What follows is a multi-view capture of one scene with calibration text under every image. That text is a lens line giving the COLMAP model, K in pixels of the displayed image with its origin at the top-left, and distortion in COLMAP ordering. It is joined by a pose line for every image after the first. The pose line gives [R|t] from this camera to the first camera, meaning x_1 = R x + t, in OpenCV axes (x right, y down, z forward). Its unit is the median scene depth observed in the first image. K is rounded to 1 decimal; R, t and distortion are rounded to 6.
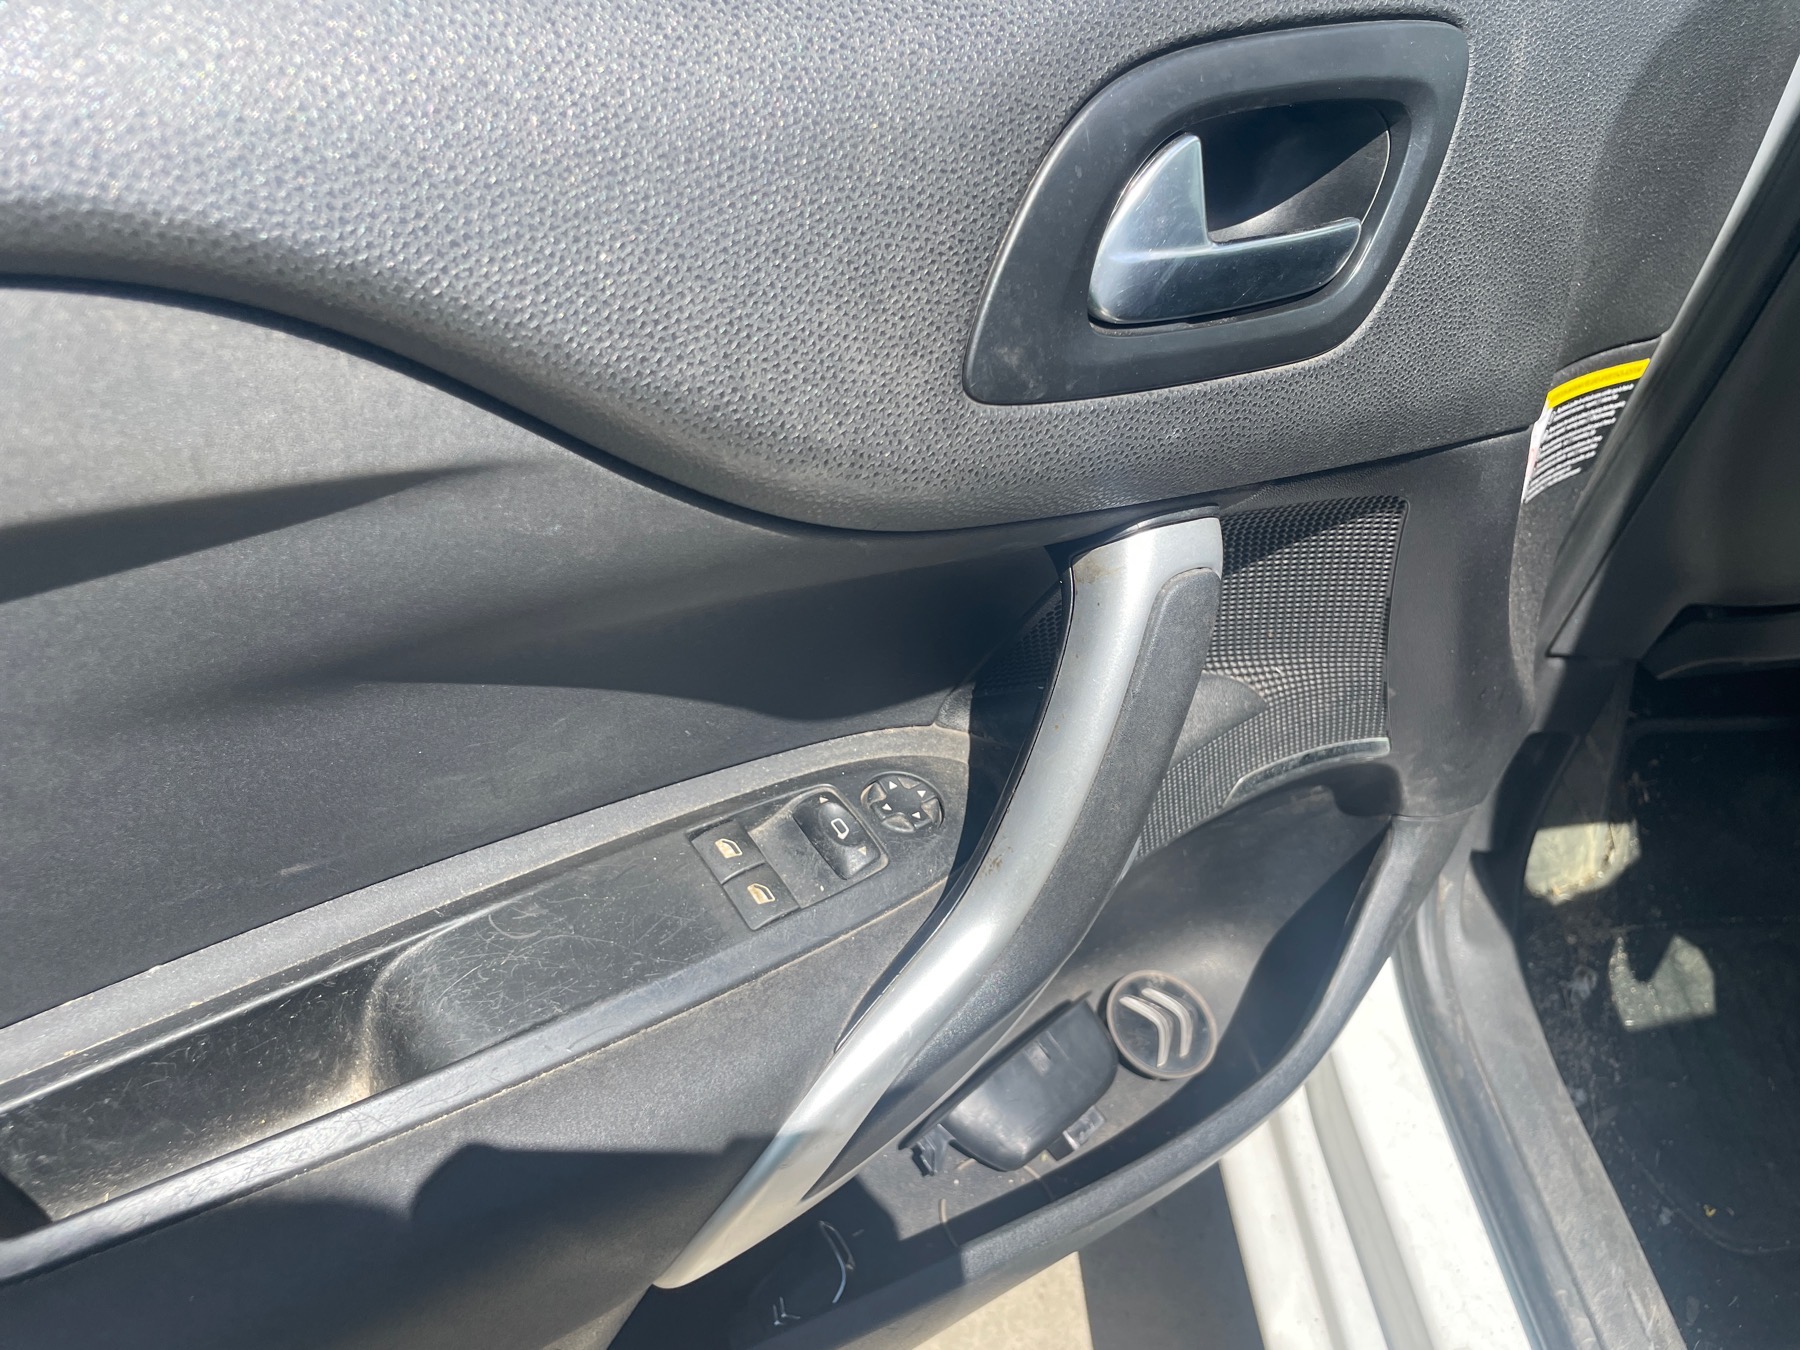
lens RADIAL K [[1381.3, 0, 946.9], [0, 1381.3, 685.3], [0, 0, 1]] dist [0.062955, -0.085371]
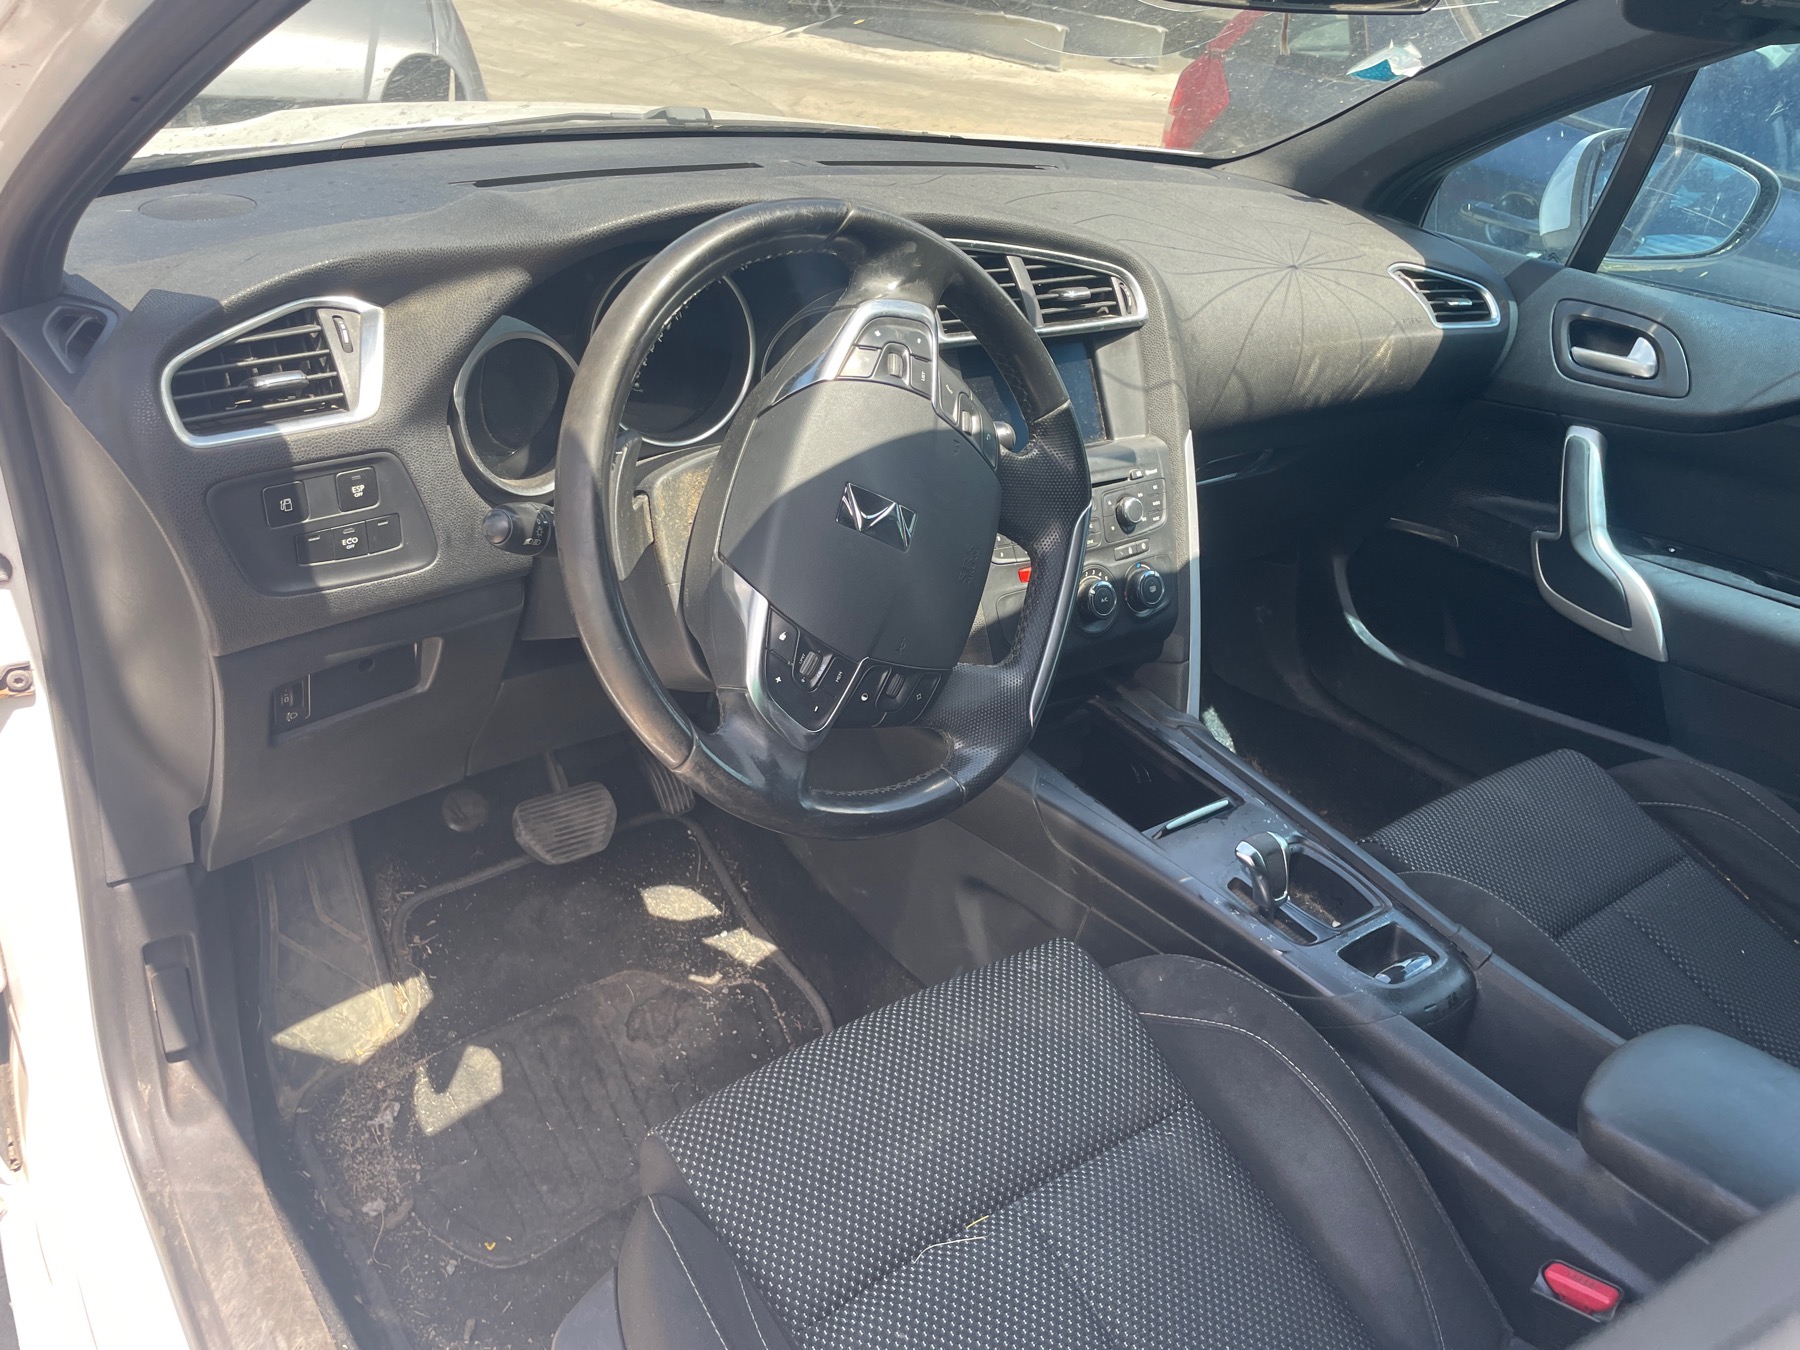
lens RADIAL K [[1381.3, 0, 891.3], [0, 1381.3, 683.5], [0, 0, 1]] dist [0.062955, -0.085371]
pose [[0.851776, -0.318674, 0.415843, 0.961074], [0.403474, 0.905323, -0.132662, 0.454761], [-0.334196, 0.280780, 0.899709, -0.739687]]
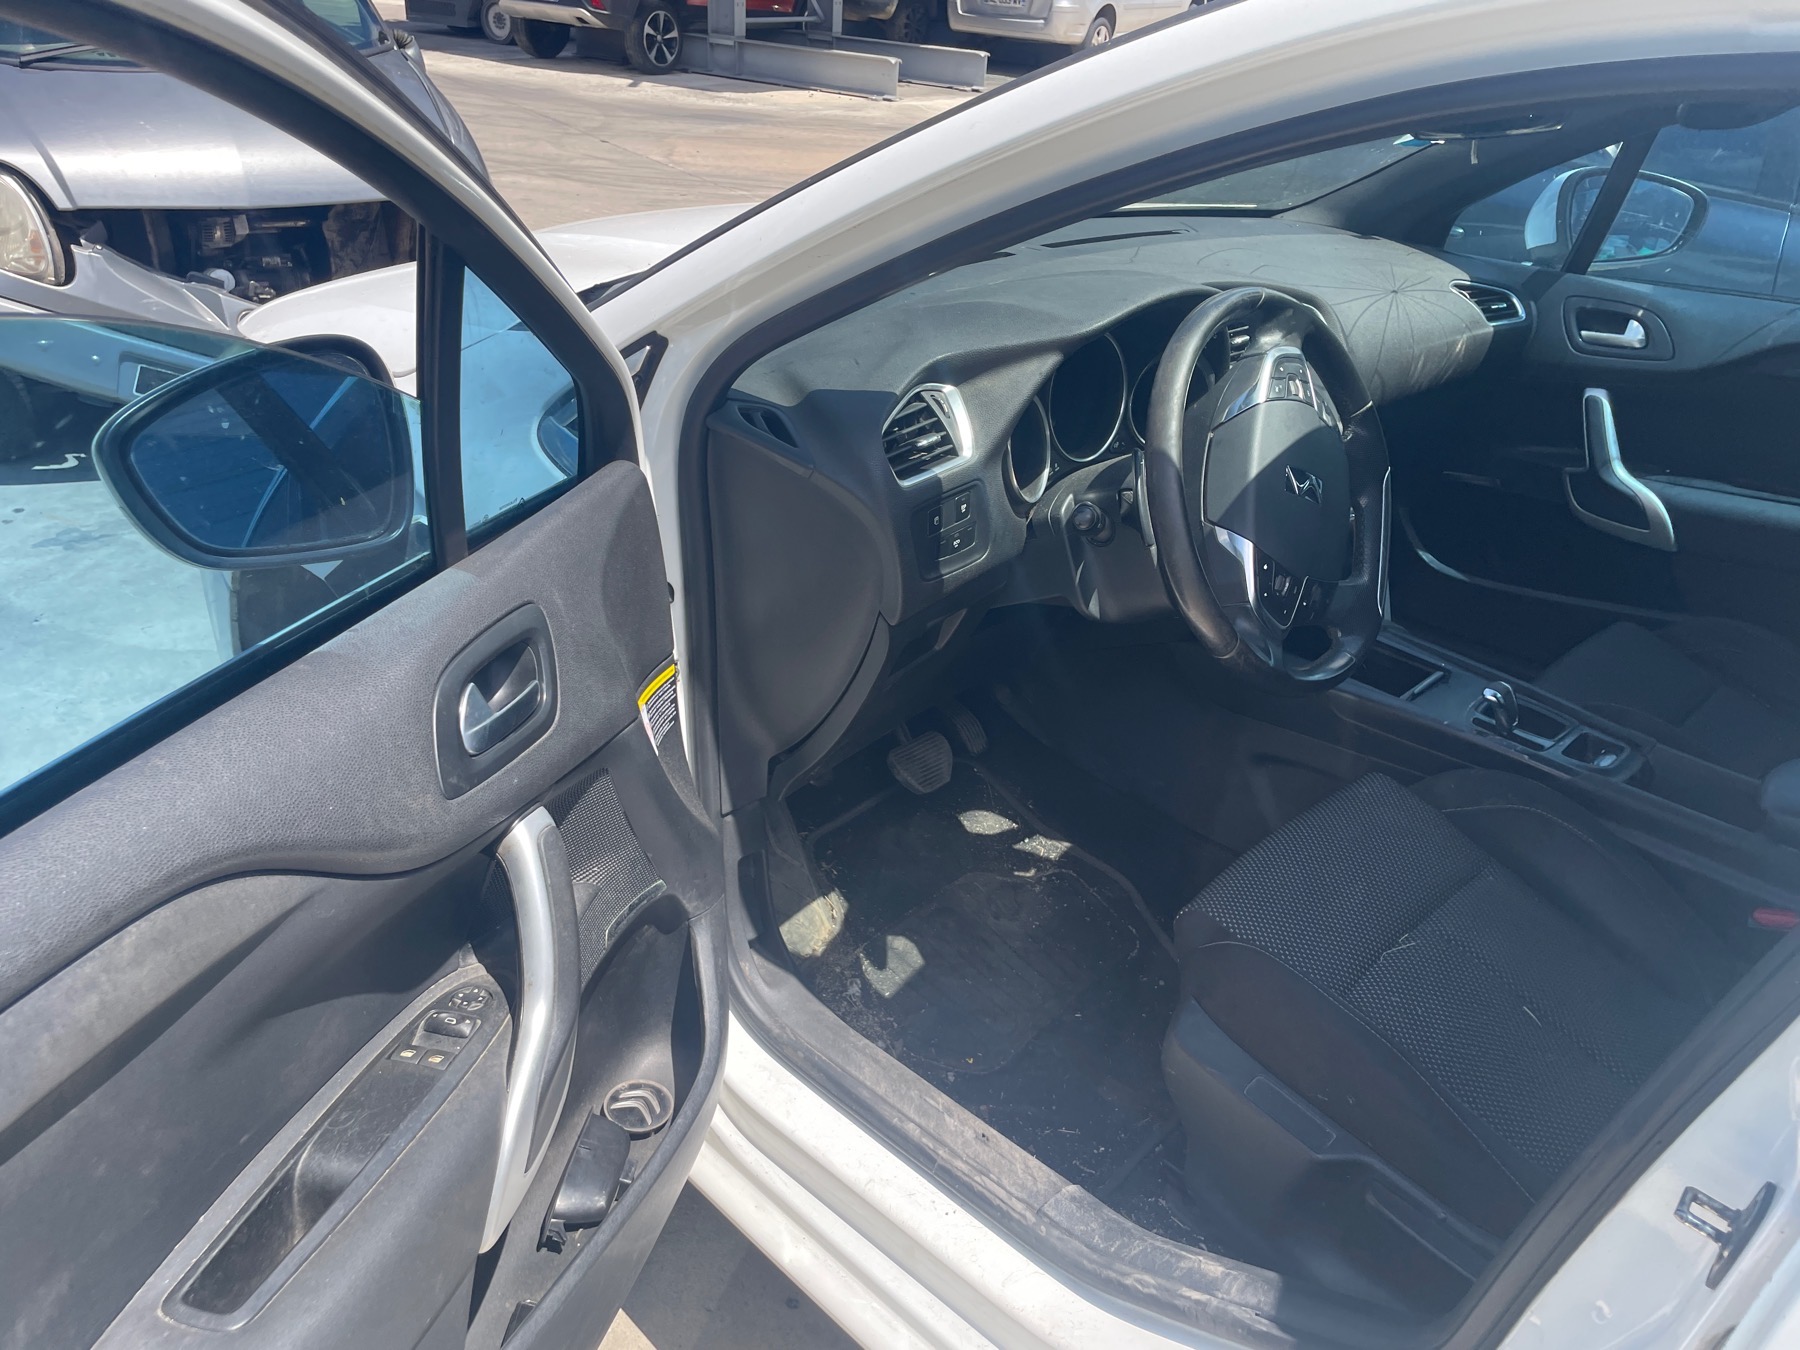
lens RADIAL K [[1381.3, 0, 905.1], [0, 1381.3, 684.5], [0, 0, 1]] dist [0.062955, -0.085371]
pose [[0.754139, -0.409724, 0.513227, -0.384174], [0.522473, 0.847796, -0.090904, 0.198202], [-0.397866, 0.336701, 0.853425, -1.099431]]
